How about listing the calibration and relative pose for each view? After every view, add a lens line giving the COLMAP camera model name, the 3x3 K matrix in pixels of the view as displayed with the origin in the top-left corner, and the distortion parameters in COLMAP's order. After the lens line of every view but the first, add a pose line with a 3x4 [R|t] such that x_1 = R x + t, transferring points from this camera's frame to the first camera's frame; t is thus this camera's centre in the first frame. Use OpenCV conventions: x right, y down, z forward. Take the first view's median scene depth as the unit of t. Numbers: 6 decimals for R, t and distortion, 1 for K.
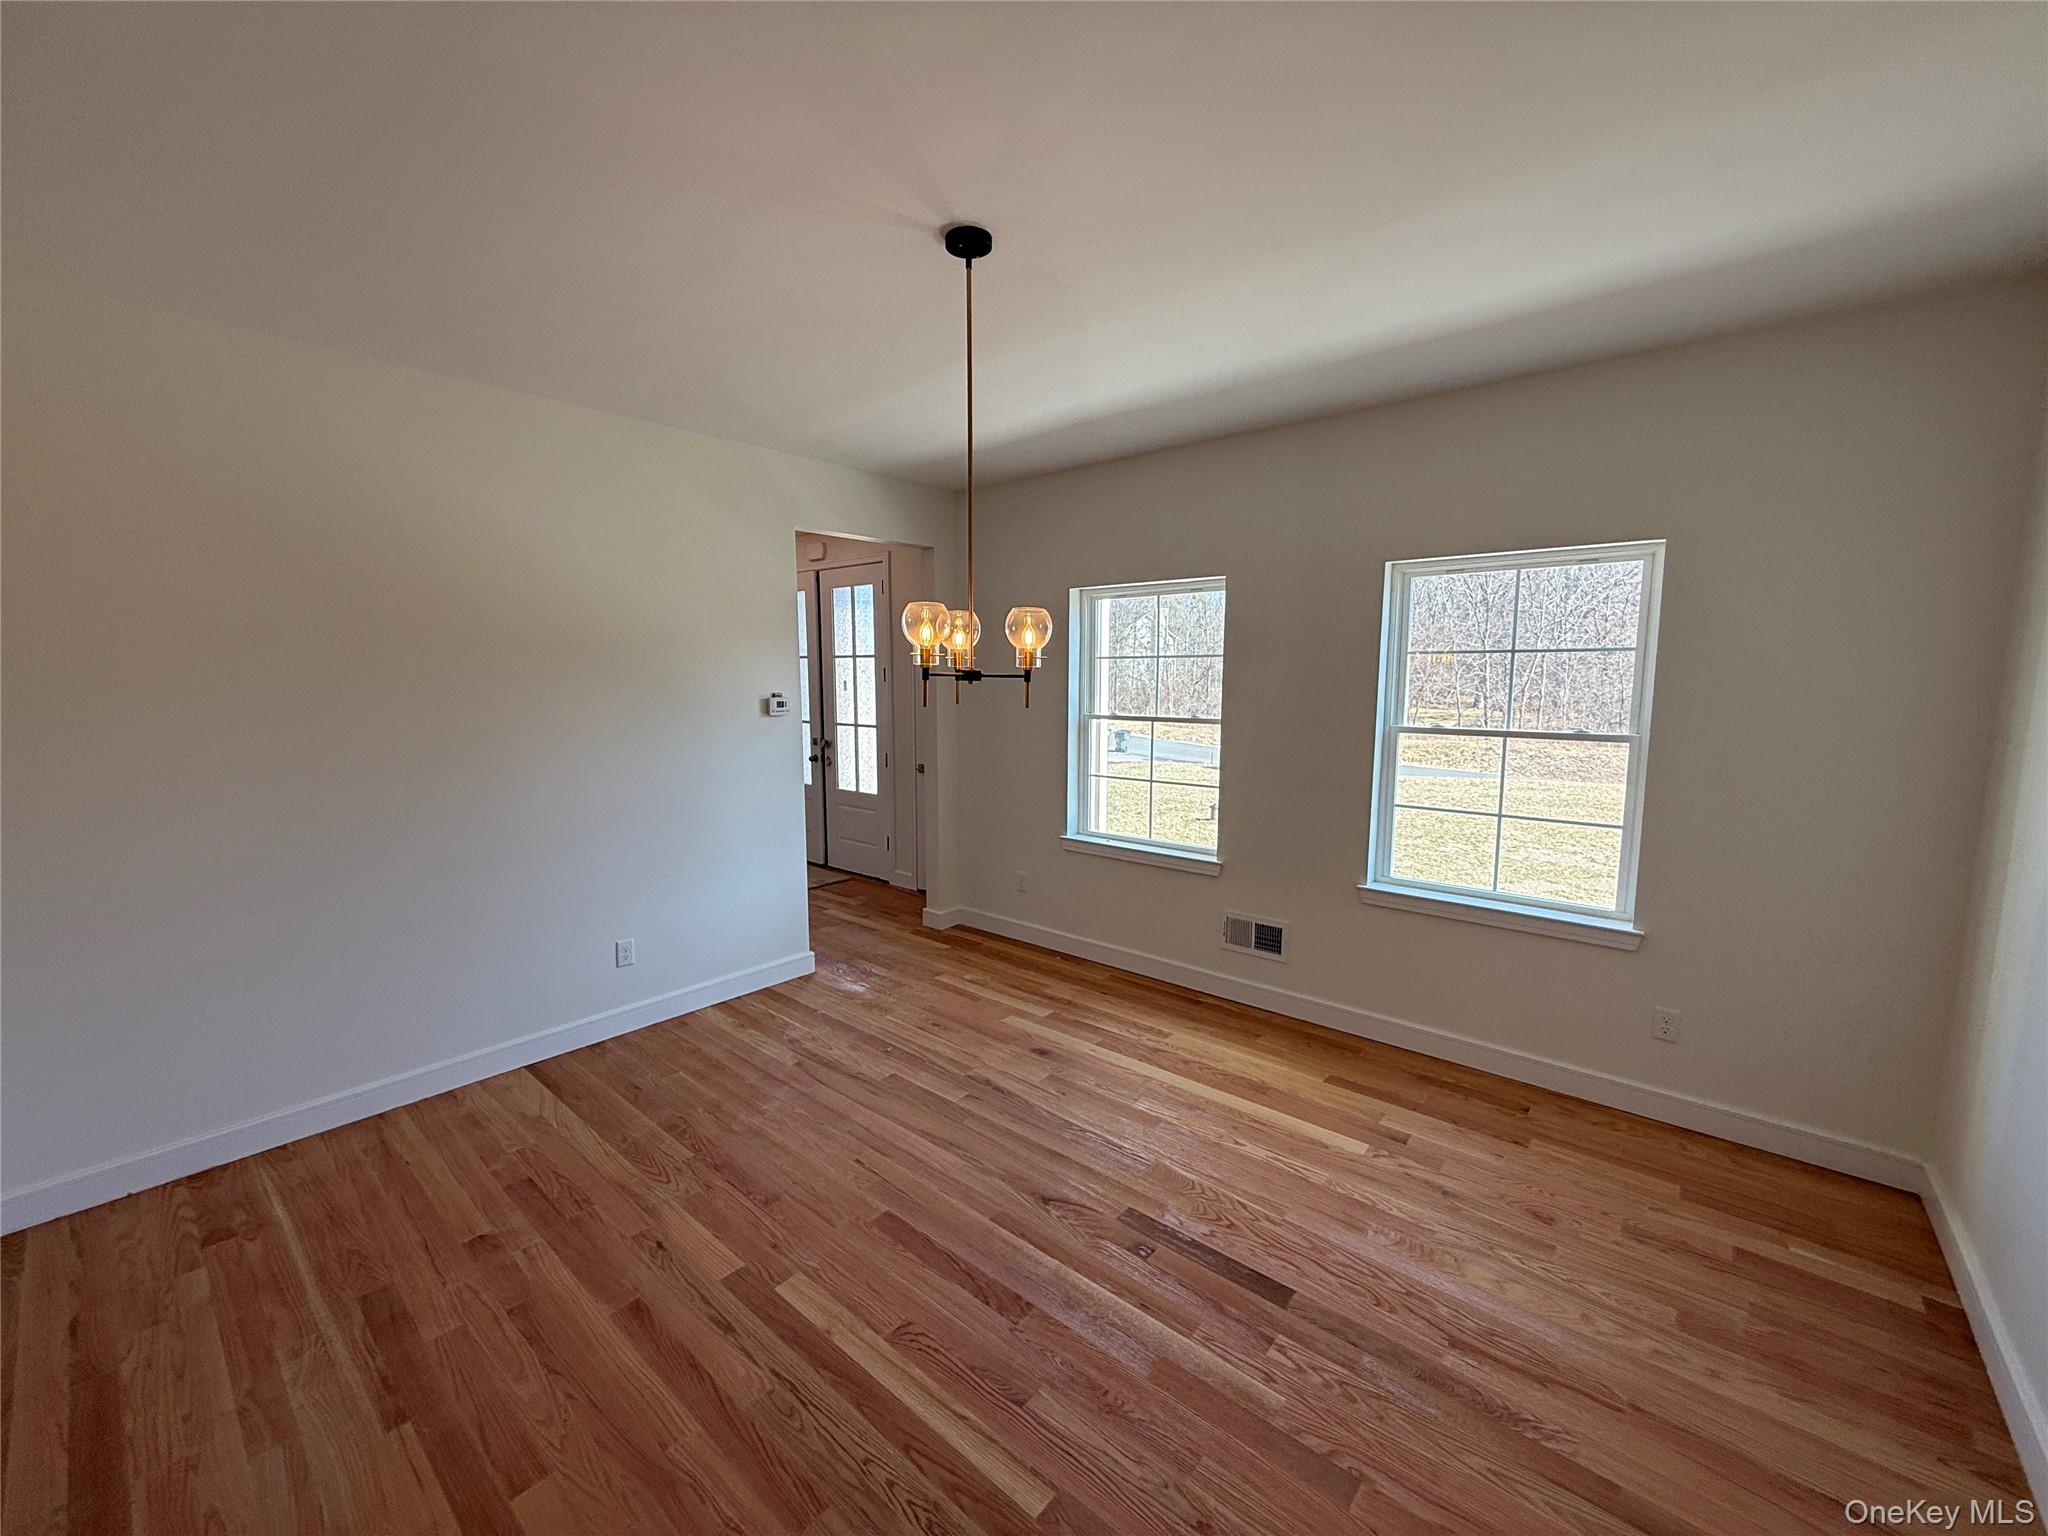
lens RADIAL K [[809.5, 0, 1071.7], [0, 809.5, 766.9], [0, 0, 1]] dist [0.000067, -0.000139]
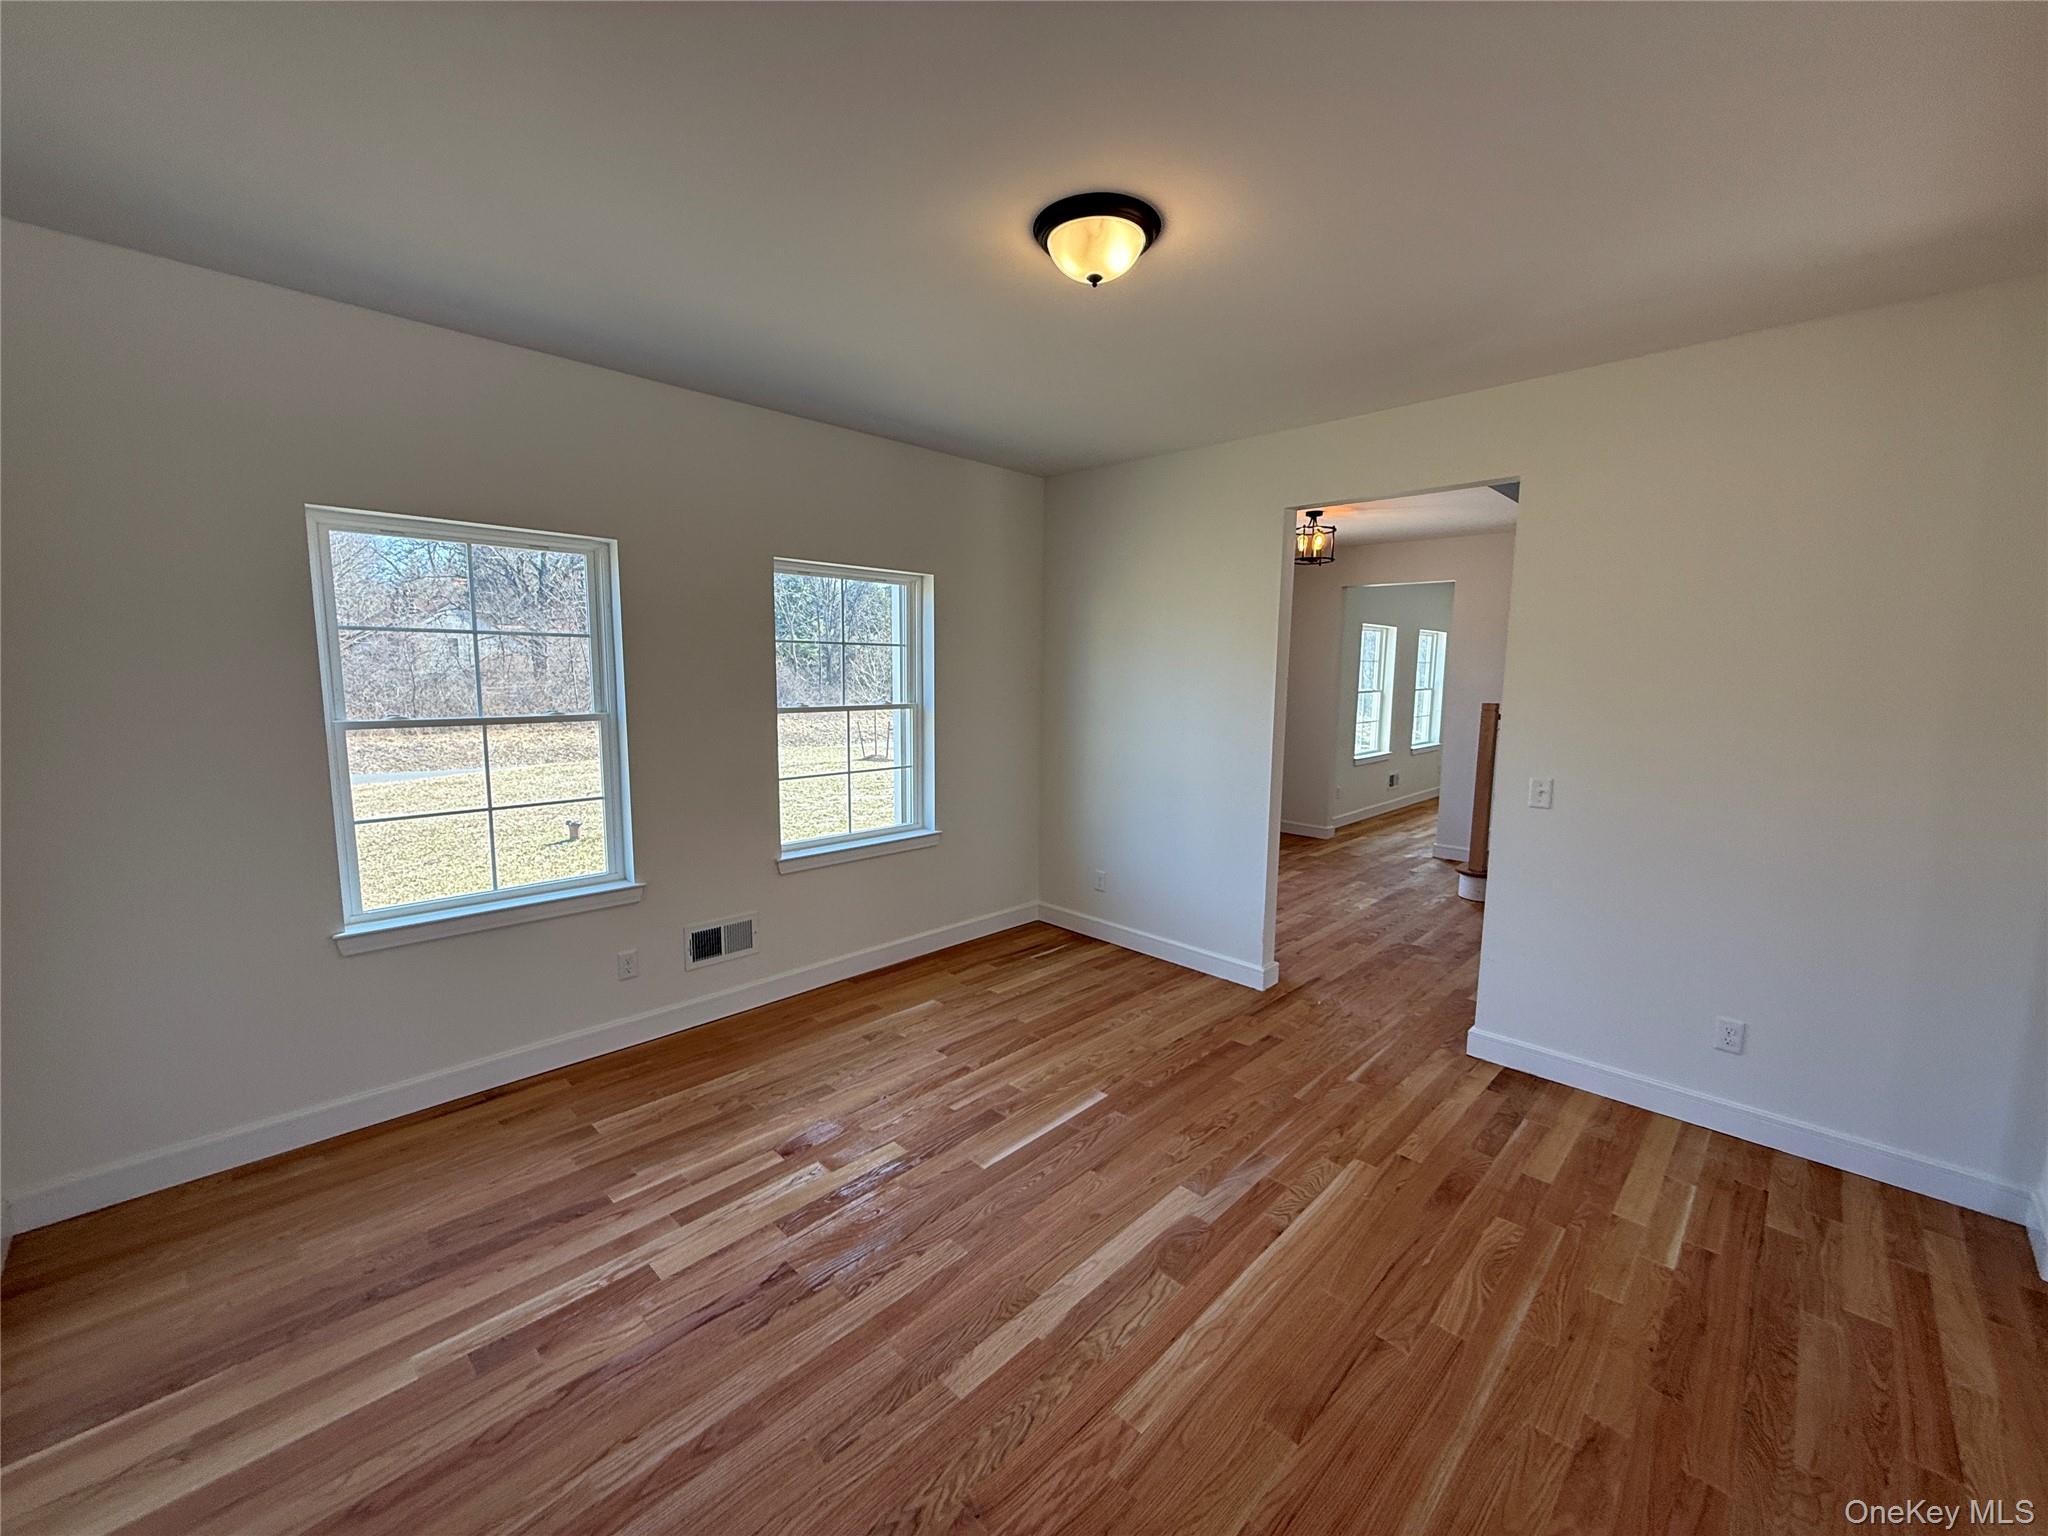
lens RADIAL K [[827.6, 0, 1024.0], [0, 827.6, 768.0], [0, 0, 1]] dist [0.000404, -0.000044]
pose [[0.093753, -0.122062, 0.988085, -0.380723], [0.099045, 0.988676, 0.112737, -0.036175], [-0.990657, 0.087296, 0.104781, 0.316669]]
